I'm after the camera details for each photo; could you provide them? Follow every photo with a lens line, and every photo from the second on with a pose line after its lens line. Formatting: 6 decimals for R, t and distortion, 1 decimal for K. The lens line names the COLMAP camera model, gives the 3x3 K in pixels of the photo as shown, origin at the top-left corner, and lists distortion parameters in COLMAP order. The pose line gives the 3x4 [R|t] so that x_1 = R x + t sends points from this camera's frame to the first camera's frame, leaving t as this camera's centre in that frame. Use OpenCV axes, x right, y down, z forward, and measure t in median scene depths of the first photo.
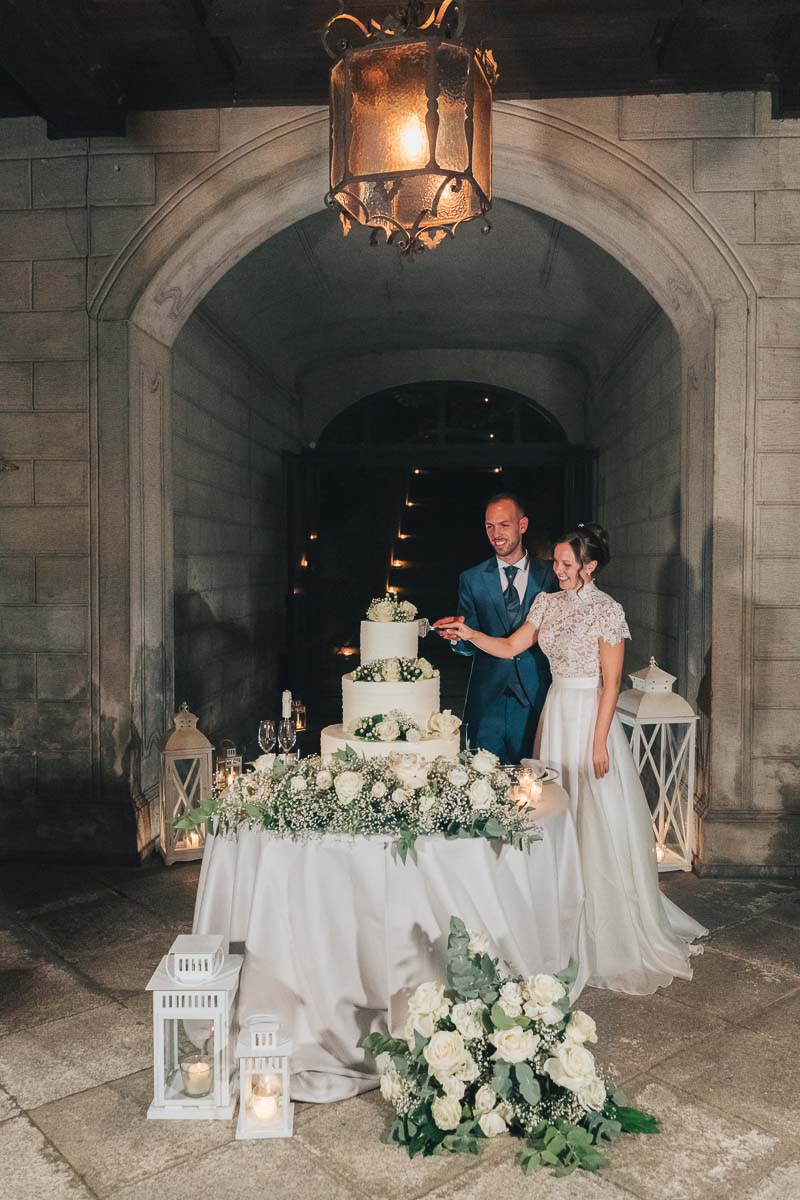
lens RADIAL K [[1030.0, 0, 390.7], [0, 1030.0, 589.9], [0, 0, 1]] dist [0.016329, -0.017908]
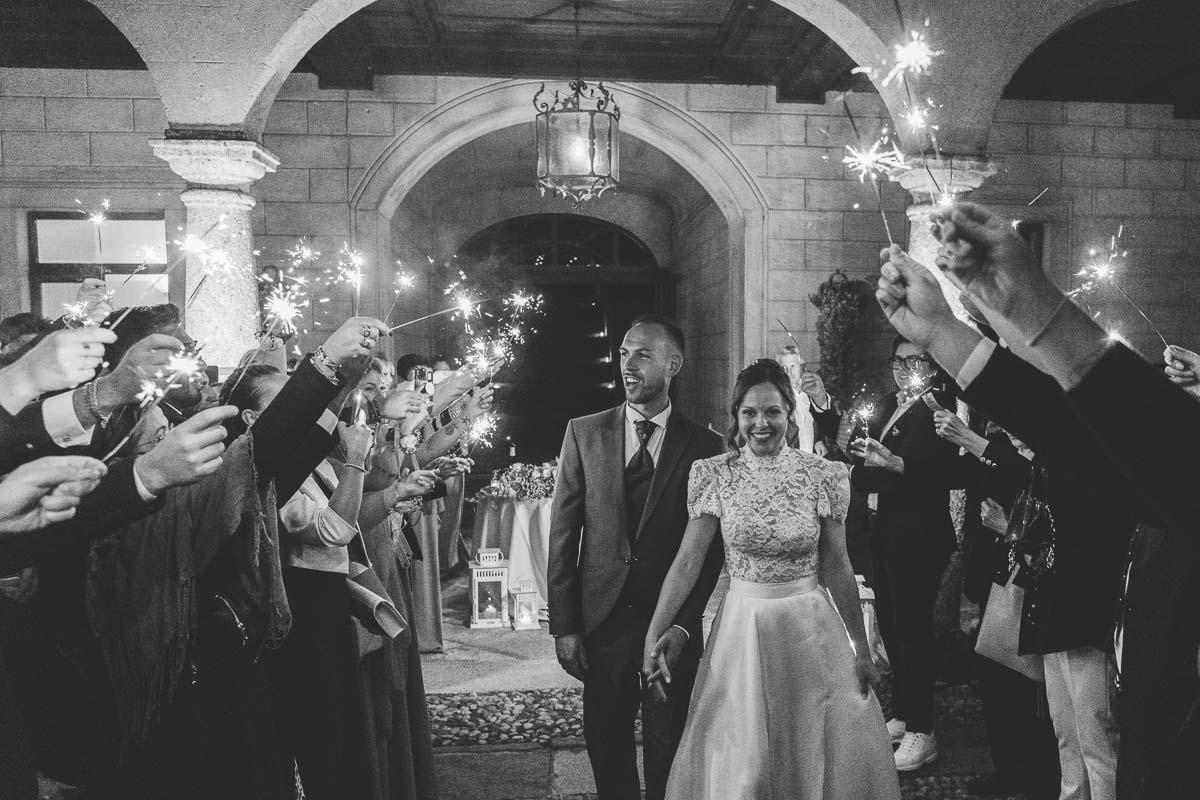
lens RADIAL K [[1030.0, 0, 663.8], [0, 1030.0, 404.8], [0, 0, 1]] dist [0.016329, -0.017908]
pose [[0.984409, -0.011135, 0.175541, -0.111327], [0.007932, 0.999789, 0.018940, 0.003242], [-0.175715, -0.017252, 0.984290, -0.627887]]
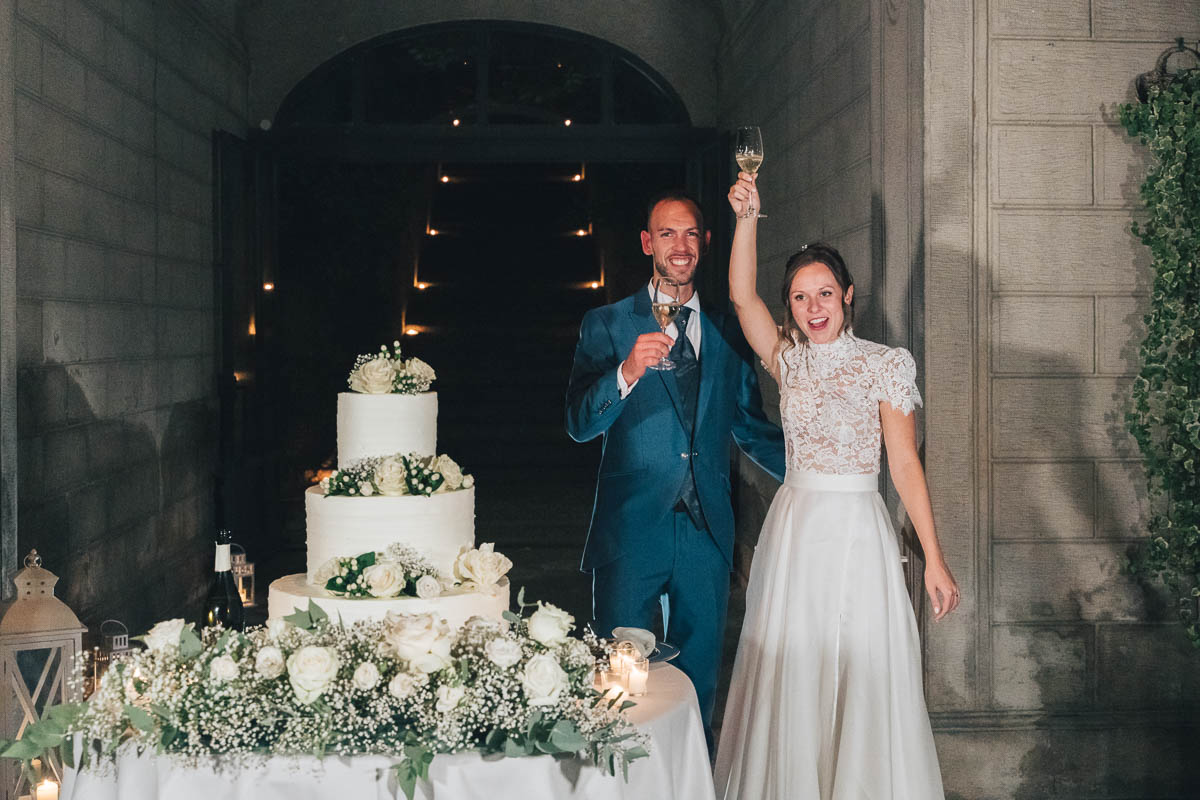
lens RADIAL K [[1679.1, 0, 581.3], [0, 1679.1, 338.6], [0, 0, 1]] dist [0.007041, 0.000000]
pose [[0.994787, -0.003670, 0.101904, 0.009225], [0.007295, 0.999353, -0.035220, 0.027655], [-0.101709, 0.035779, 0.994171, 0.034612]]
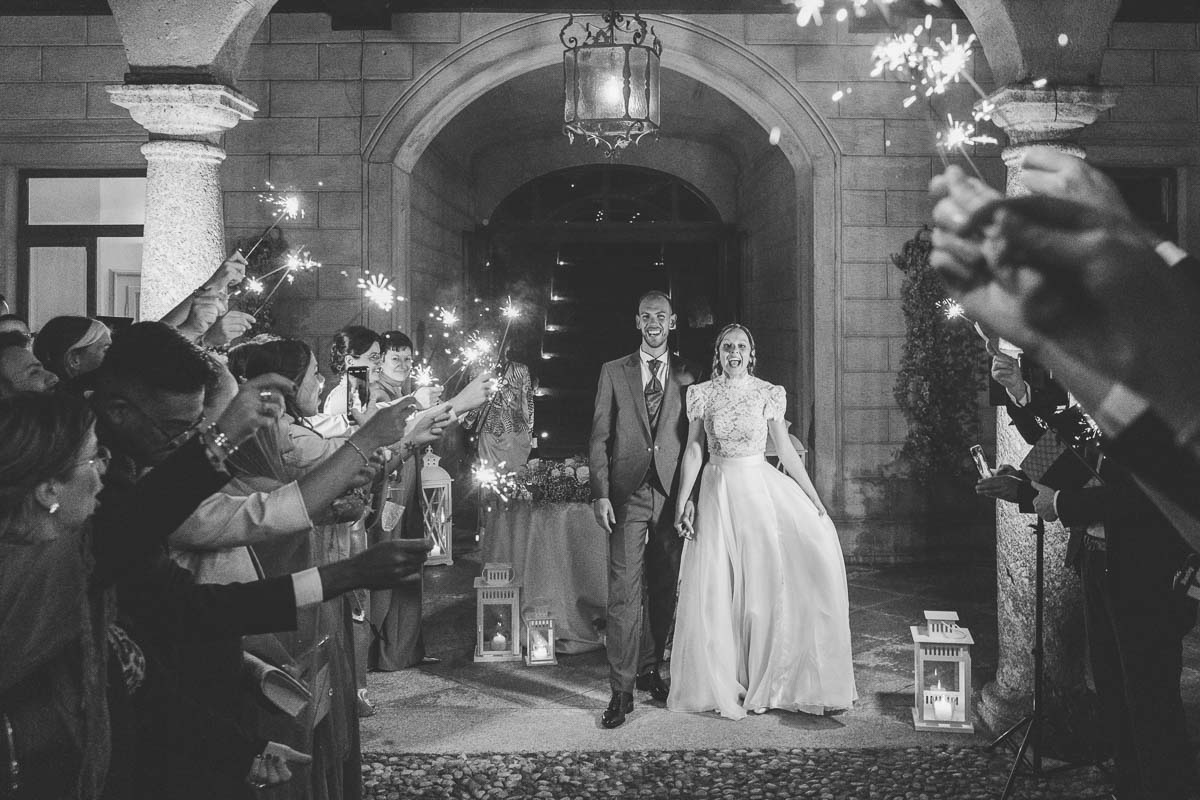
lens RADIAL K [[1151.5, 0, 632.3], [0, 1151.5, 271.7], [0, 0, 1]] dist [0.006937, -0.019725]
pose [[0.996416, 0.000864, 0.084585, -0.069892], [0.005217, 0.997416, -0.071648, -0.007945], [-0.084428, 0.071832, 0.993837, -0.553898]]
